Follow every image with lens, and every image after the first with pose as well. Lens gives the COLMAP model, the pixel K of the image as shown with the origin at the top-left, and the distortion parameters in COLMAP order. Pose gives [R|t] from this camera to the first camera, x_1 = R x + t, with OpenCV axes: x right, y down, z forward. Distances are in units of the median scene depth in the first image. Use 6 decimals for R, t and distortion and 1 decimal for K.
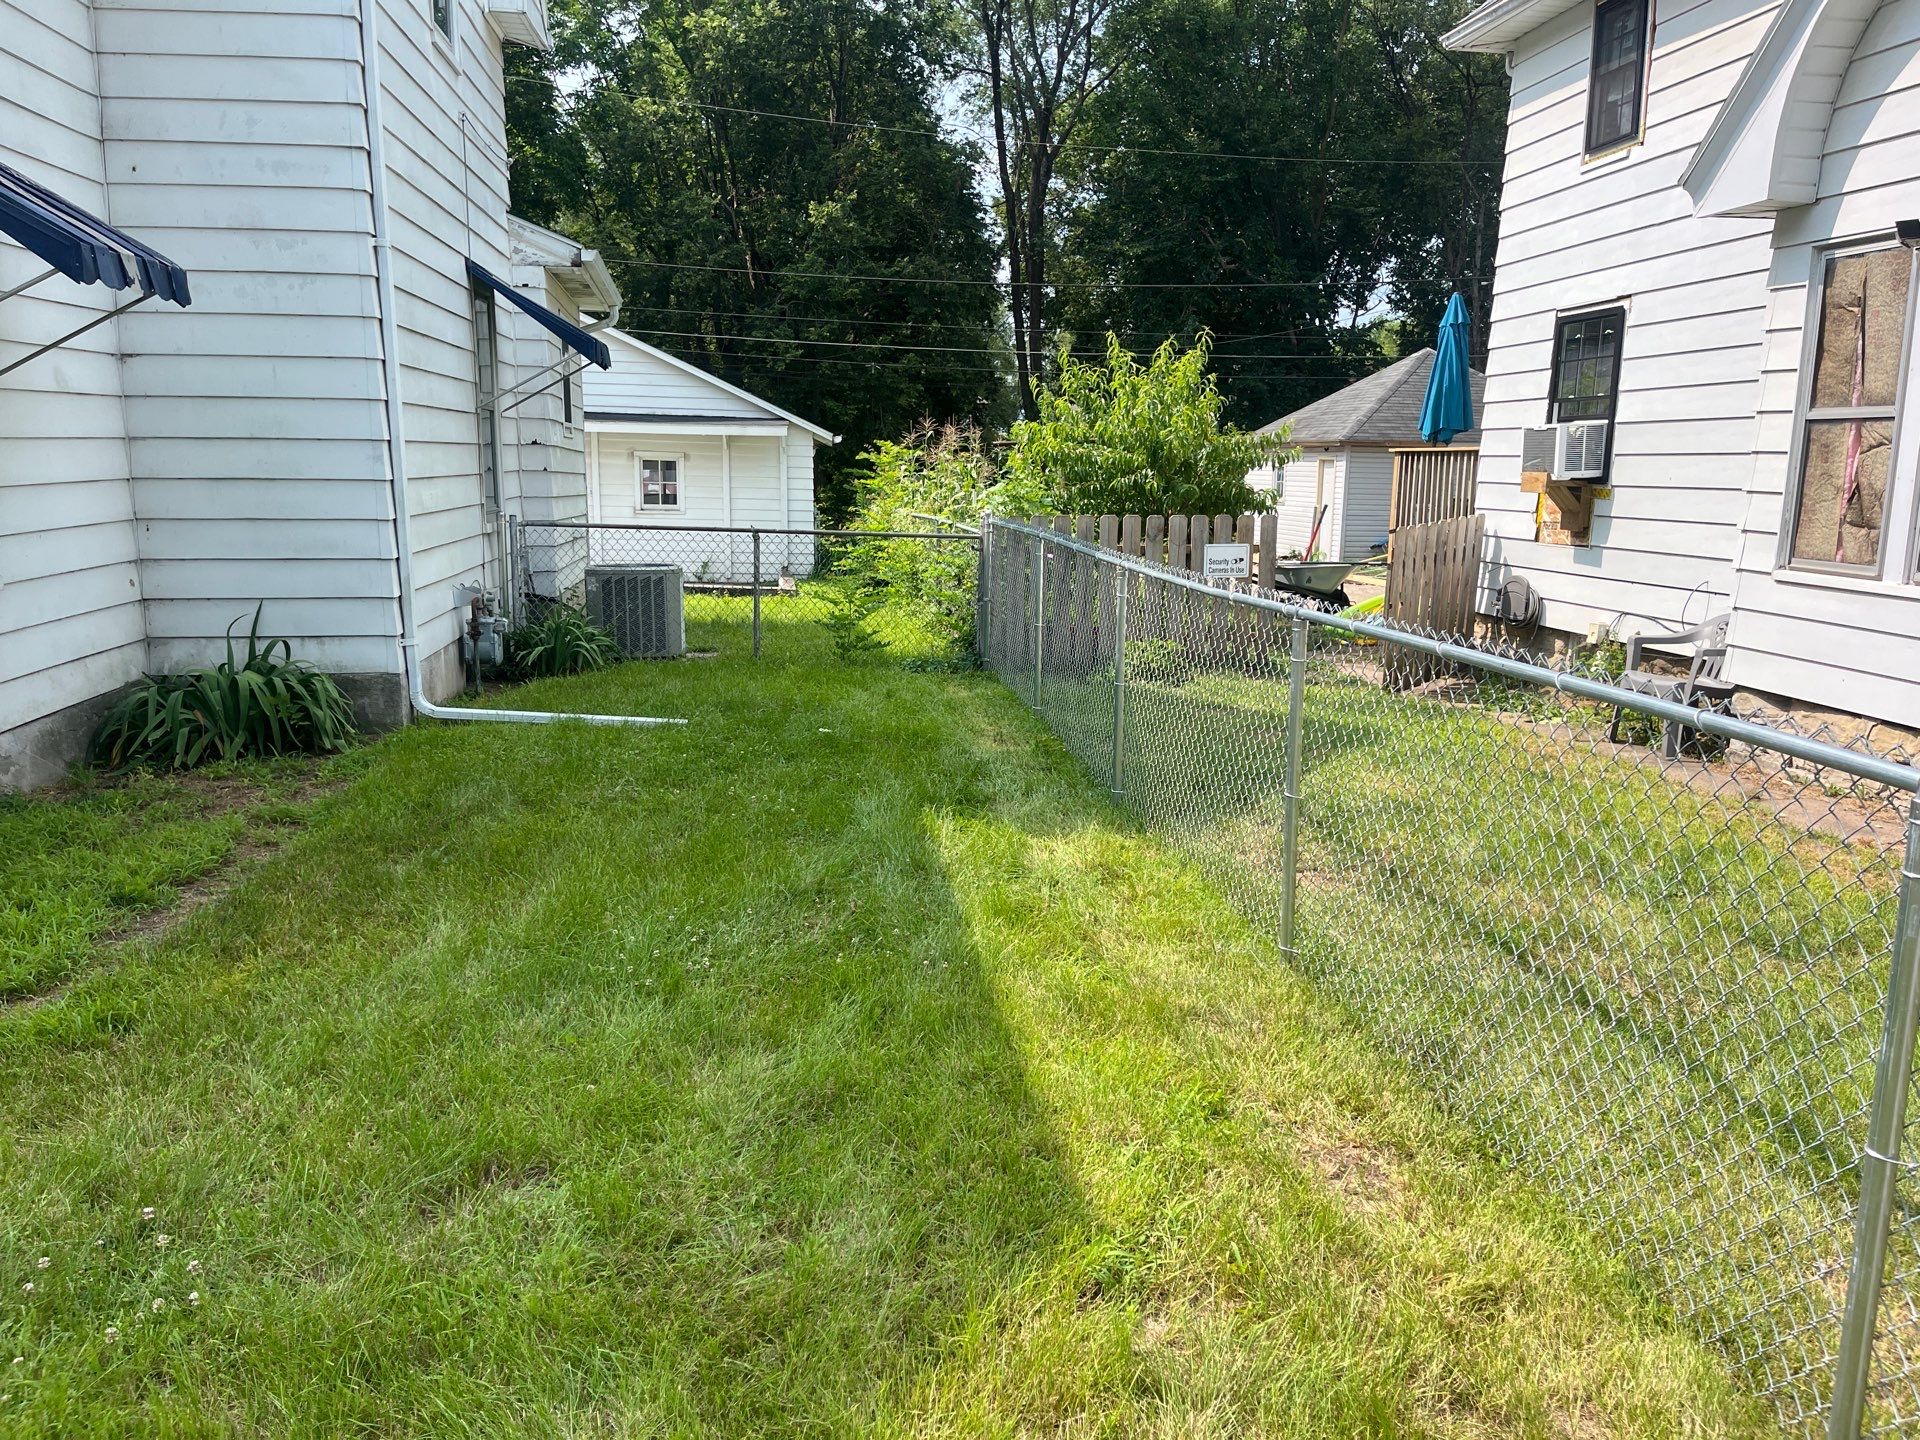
lens RADIAL K [[1458.3, 0, 964.4], [0, 1458.3, 726.8], [0, 0, 1]] dist [0.066494, -0.091320]
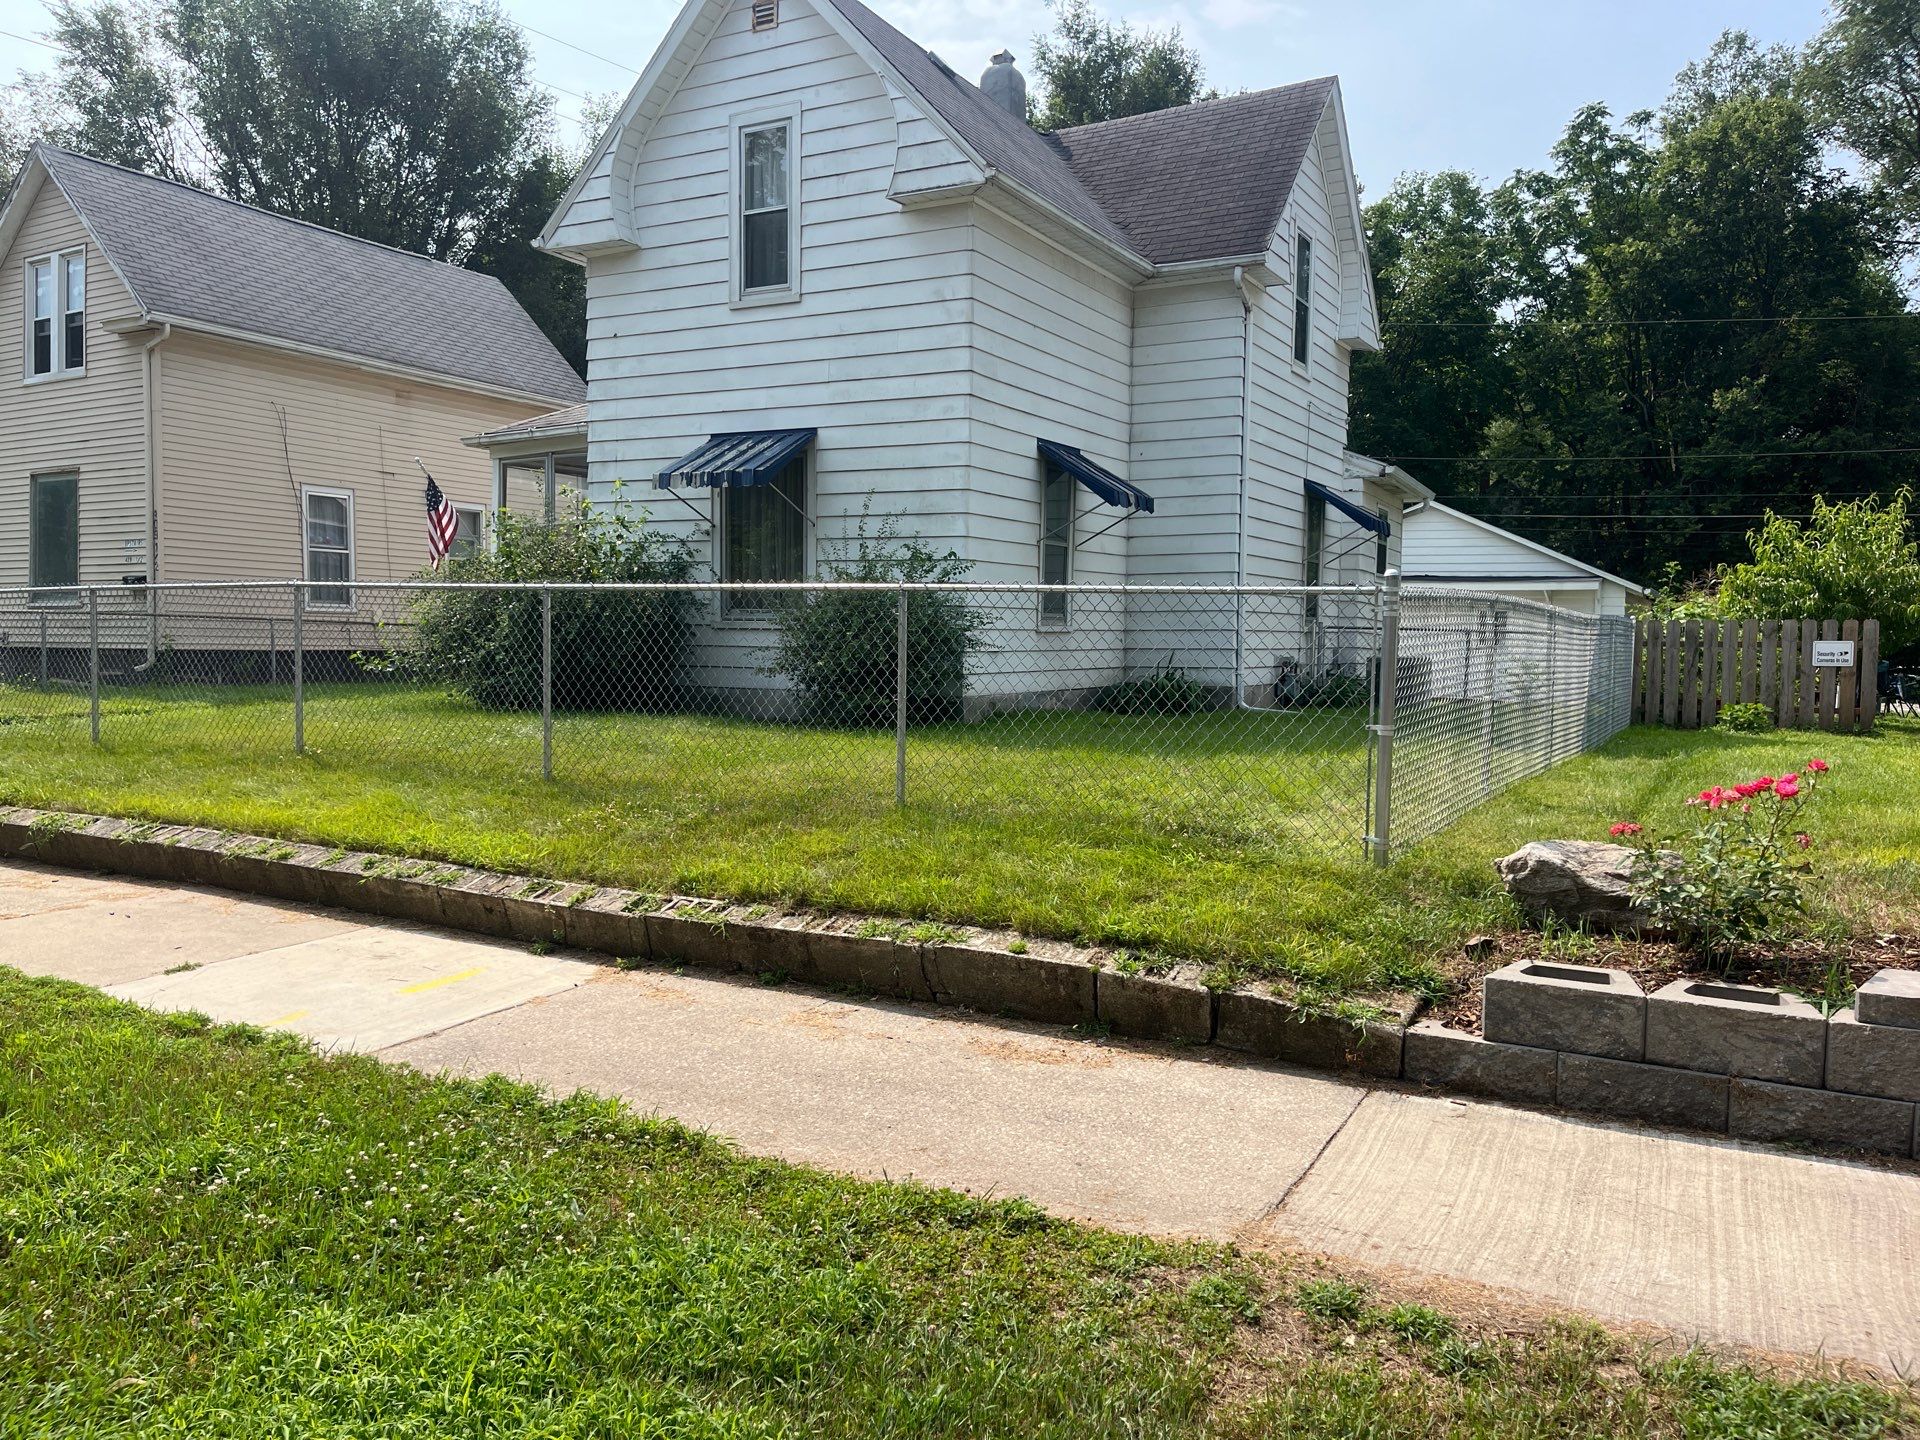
lens RADIAL K [[1458.3, 0, 964.4], [0, 1458.3, 726.8], [0, 0, 1]] dist [0.066494, -0.091320]
pose [[0.806037, 0.030517, -0.591078, 0.397453], [-0.106201, 0.989919, -0.093714, 0.193815], [0.582259, 0.138311, 0.801152, -0.635704]]
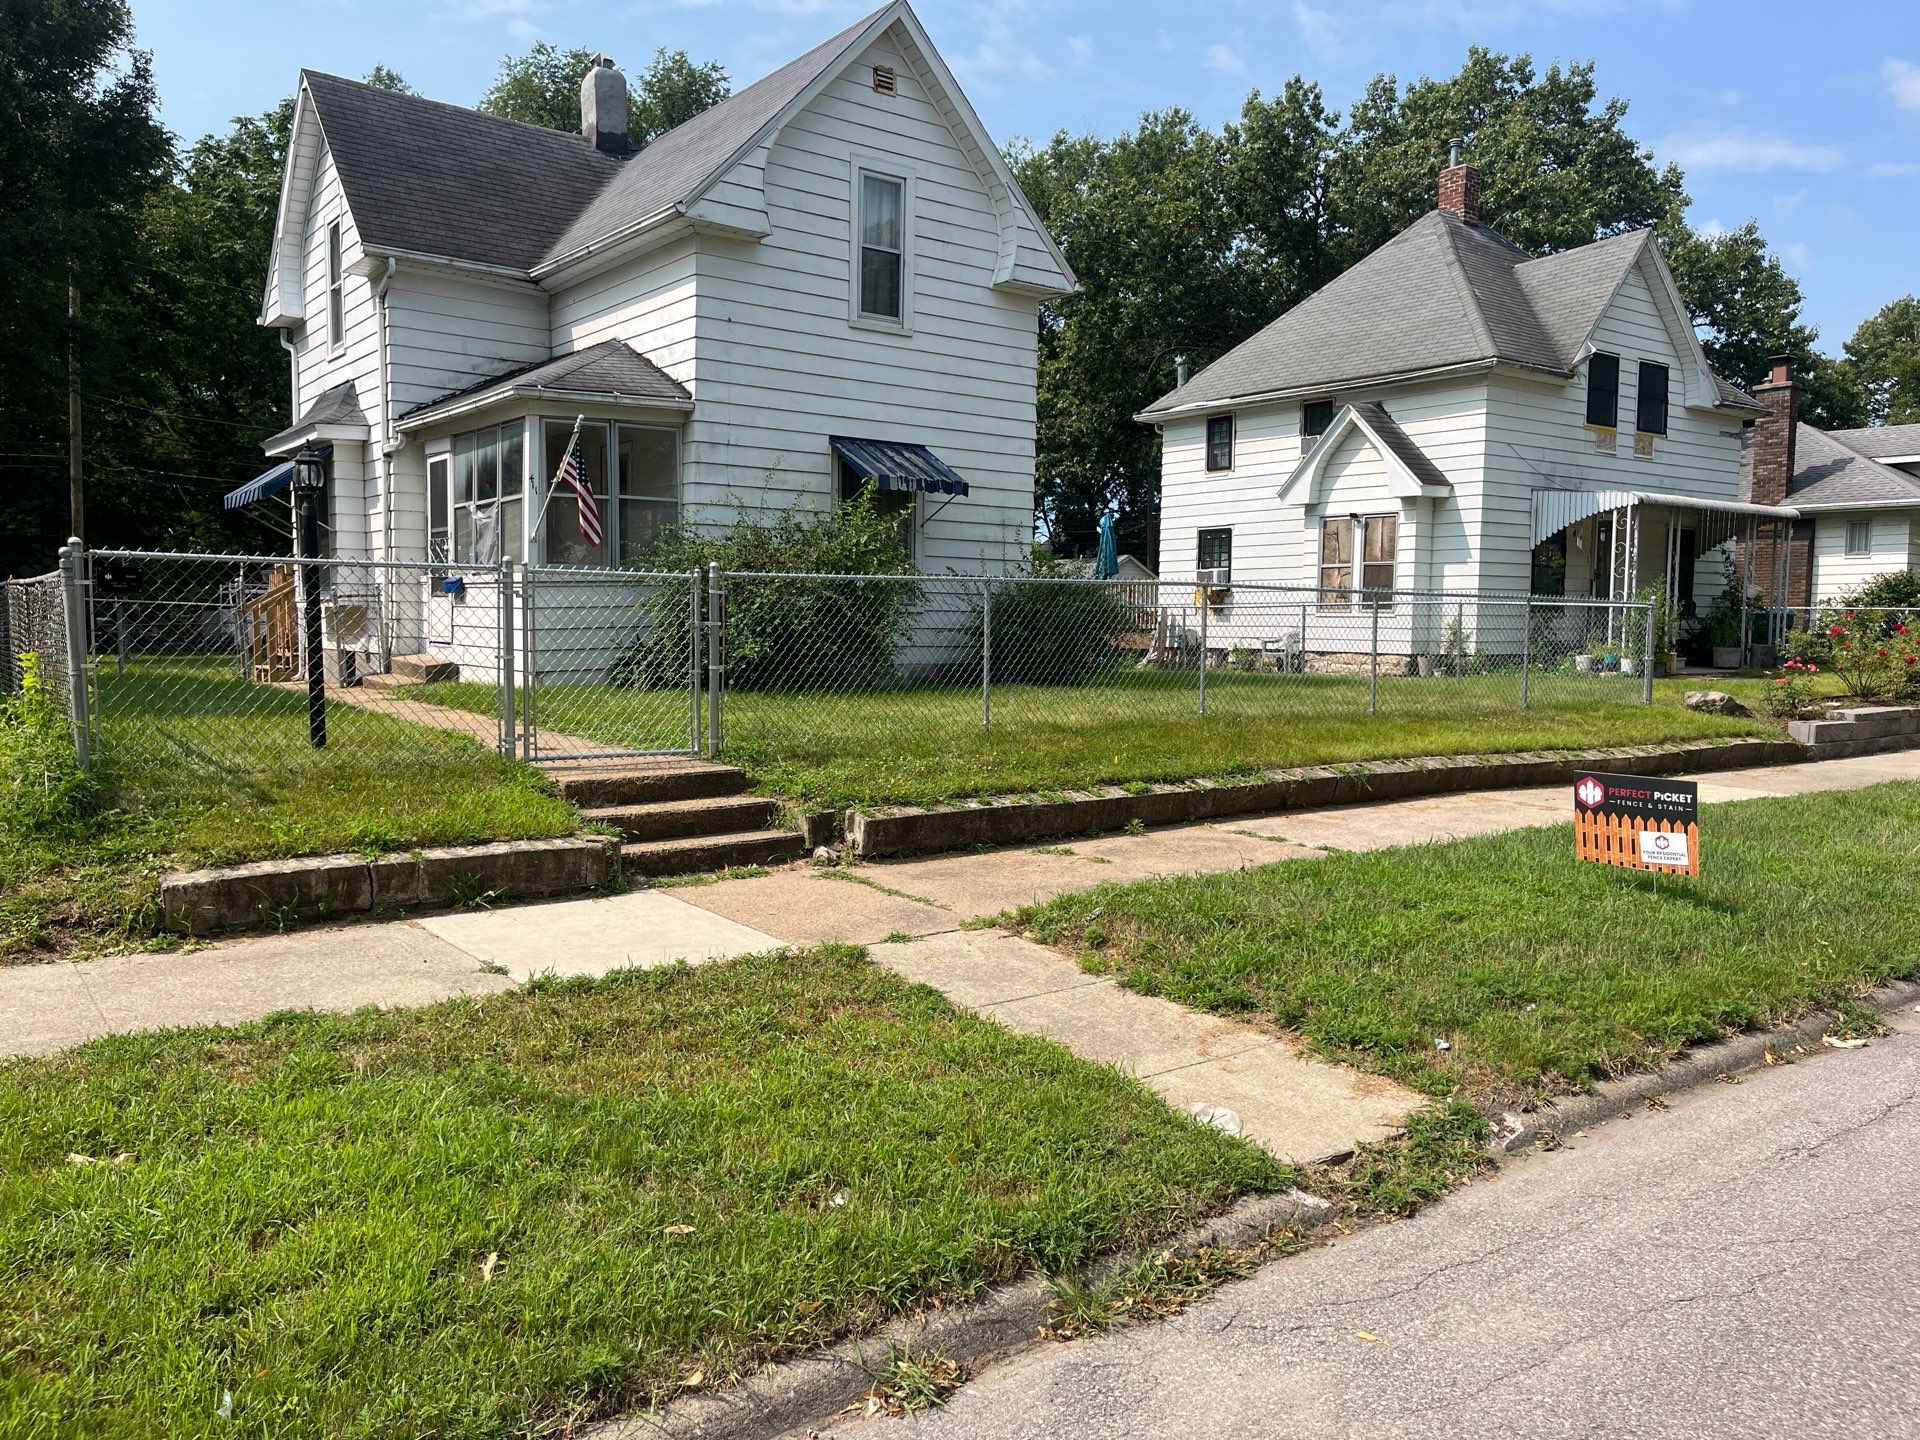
lens RADIAL K [[1458.3, 0, 964.4], [0, 1458.3, 726.8], [0, 0, 1]] dist [0.066494, -0.091320]
pose [[0.875782, -0.039622, 0.481078, -1.268927], [0.089406, 0.992696, -0.081001, 0.250954], [-0.474355, 0.113950, 0.872928, -1.065375]]
